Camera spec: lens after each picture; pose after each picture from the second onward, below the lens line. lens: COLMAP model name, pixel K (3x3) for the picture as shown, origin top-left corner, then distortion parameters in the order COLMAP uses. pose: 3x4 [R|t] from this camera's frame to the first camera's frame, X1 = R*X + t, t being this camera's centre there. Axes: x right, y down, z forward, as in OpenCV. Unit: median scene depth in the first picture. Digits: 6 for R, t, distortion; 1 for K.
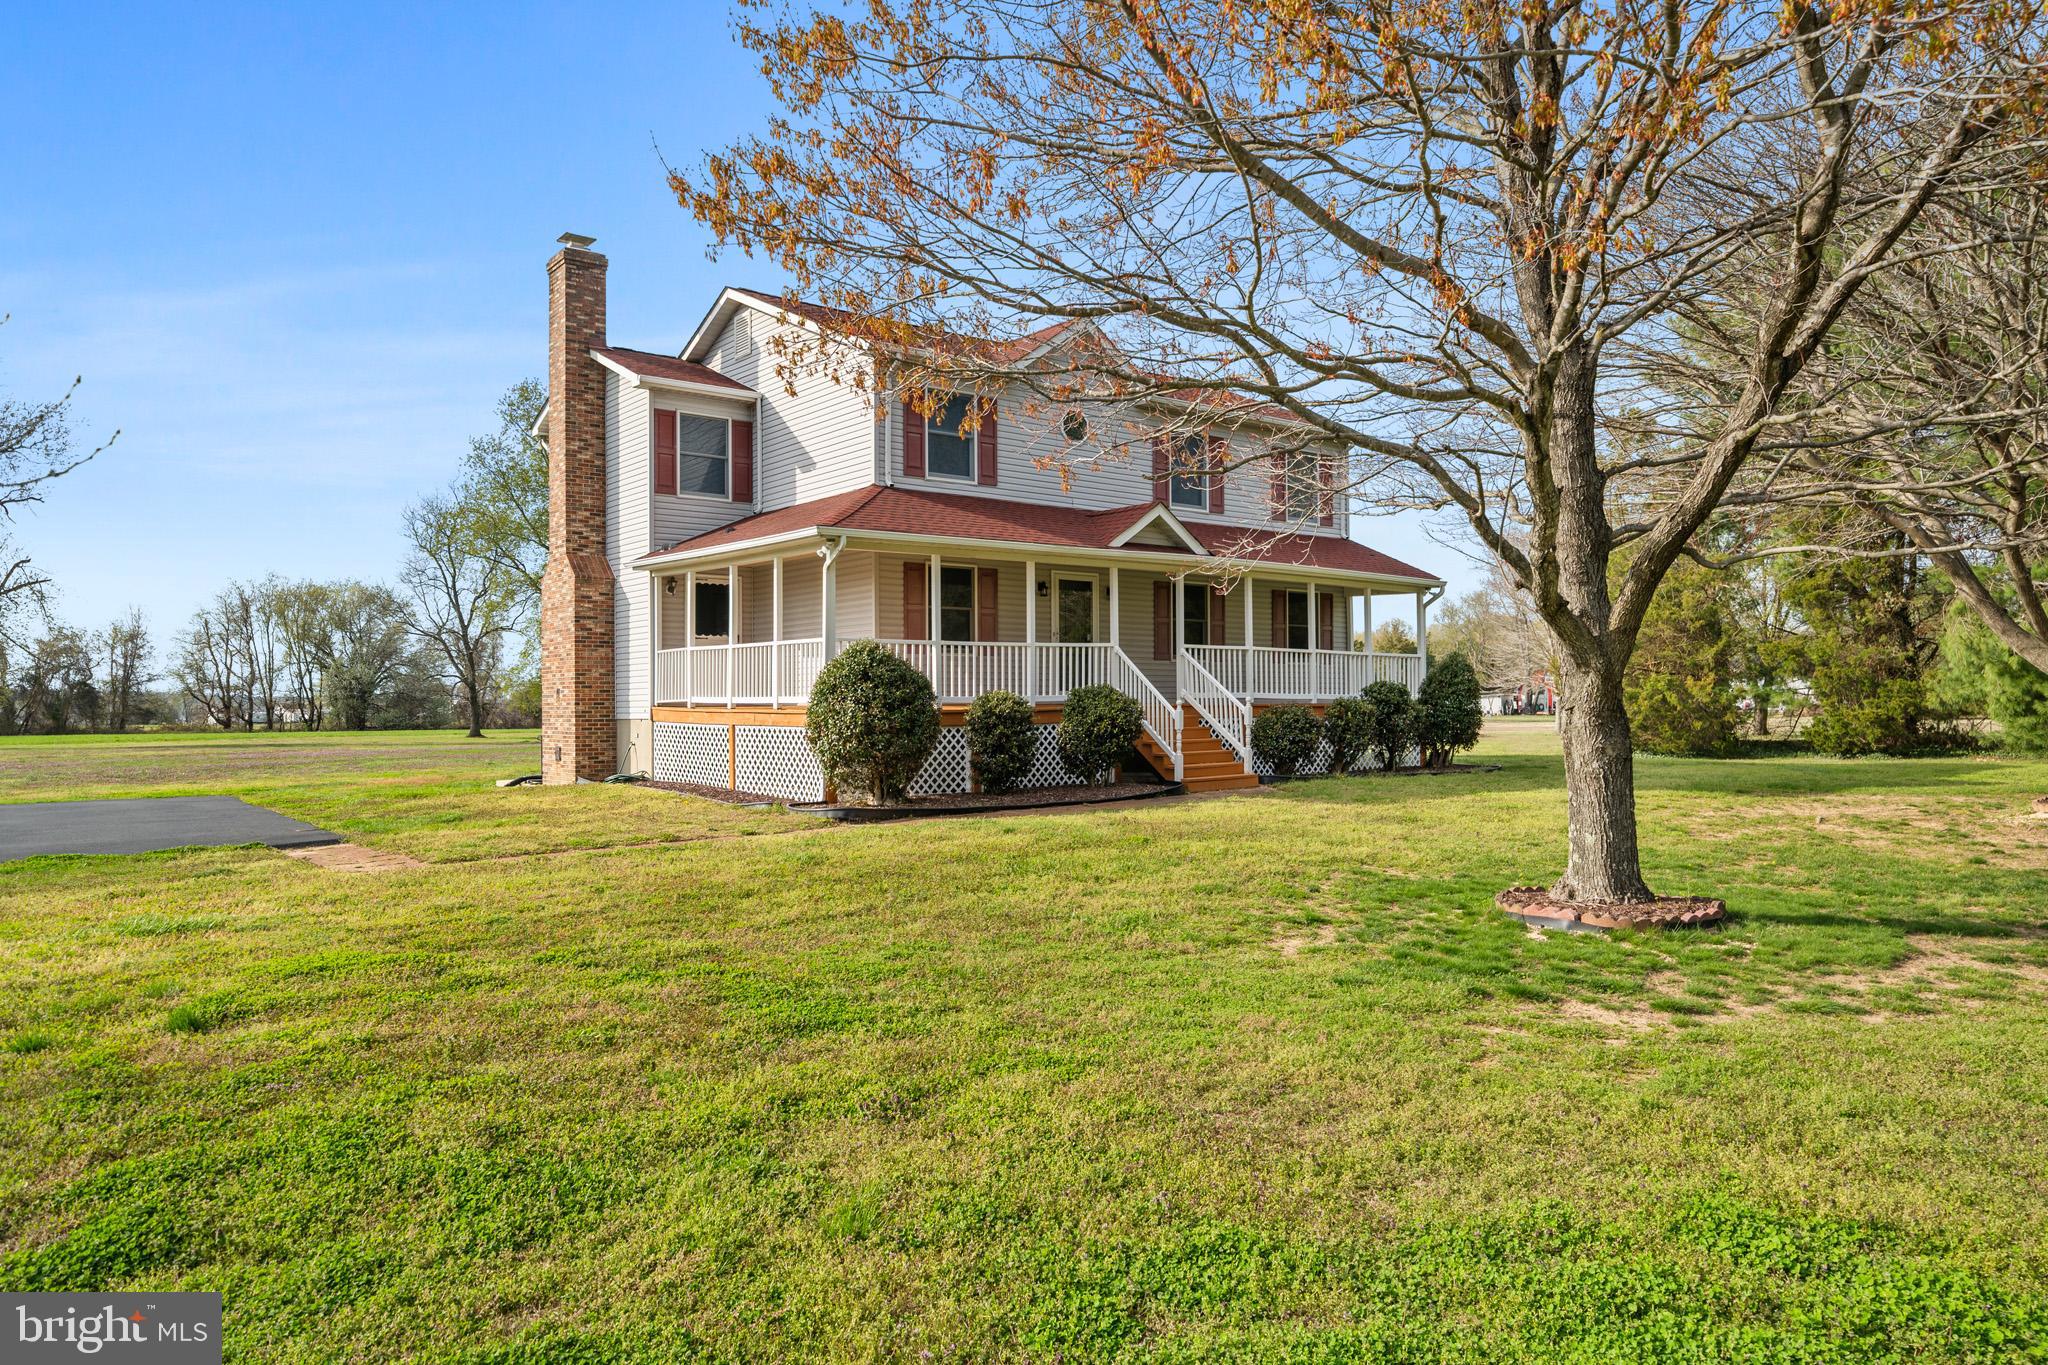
lens RADIAL K [[1413.3, 0, 1024.0], [0, 1413.3, 682.5], [0, 0, 1]] dist [0.029042, -0.001744]
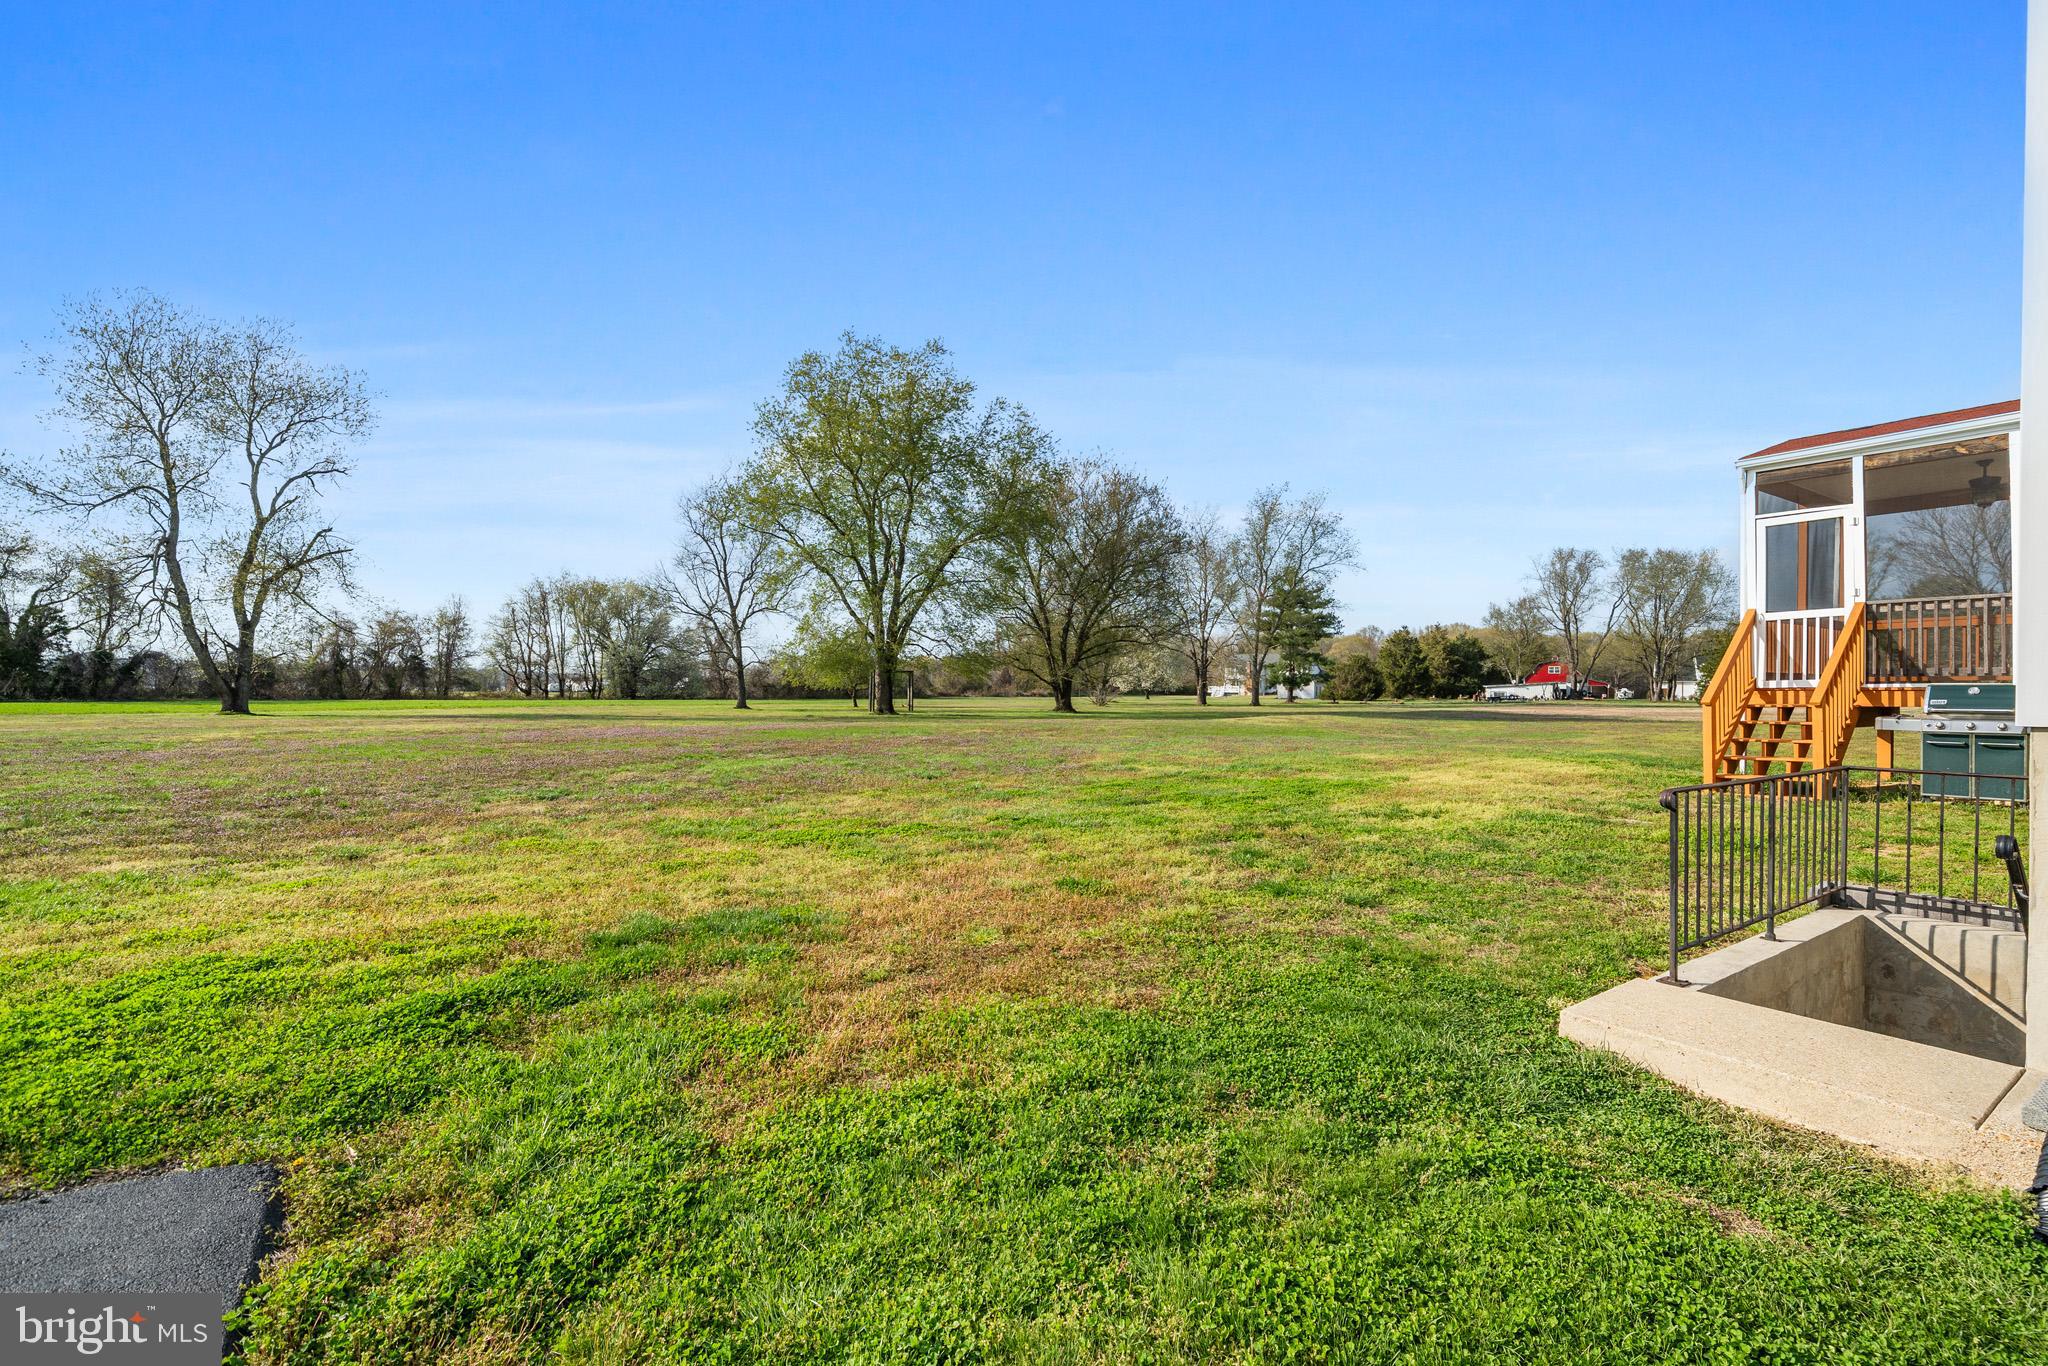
lens RADIAL K [[940.6, 0, 1019.3], [0, 940.6, 676.1], [0, 0, 1]] dist [0.000287, 0.000104]
pose [[0.999218, 0.012589, -0.037471, -0.478663], [-0.012413, 0.999911, 0.004921, 0.025855], [0.037529, -0.004452, 0.999286, 0.934137]]
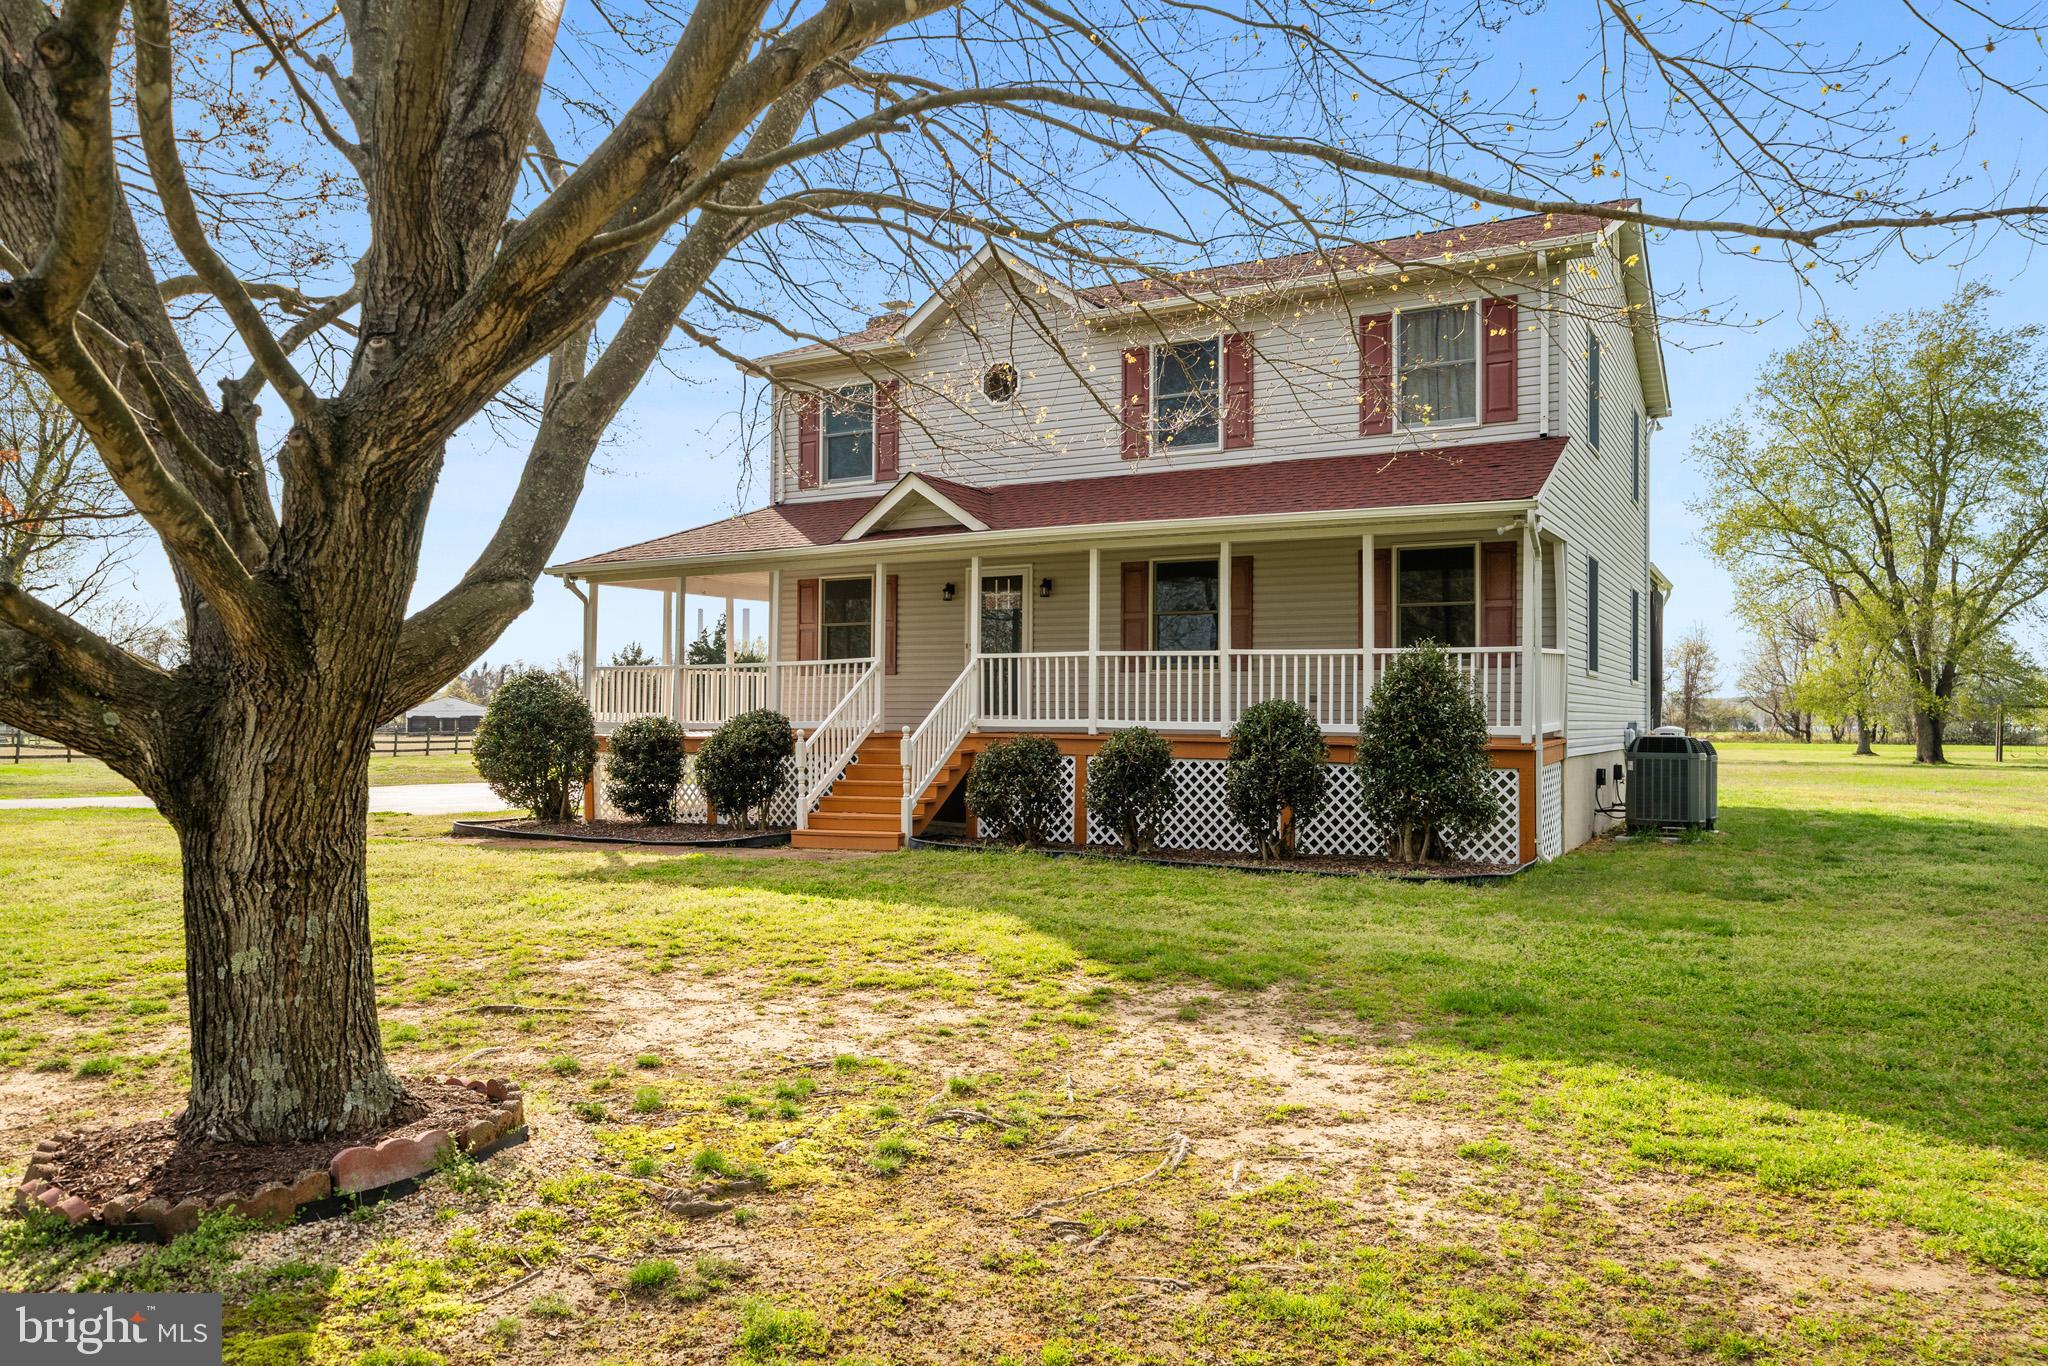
lens RADIAL K [[1469.9, 0, 1029.6], [0, 1469.9, 655.4], [0, 0, 1]] dist [0.045181, 0.001372]
pose [[0.365481, -0.037191, -0.930076, 0.744066], [0.007872, 0.999289, -0.036865, 0.002659], [0.930786, 0.006152, 0.365514, 0.656624]]
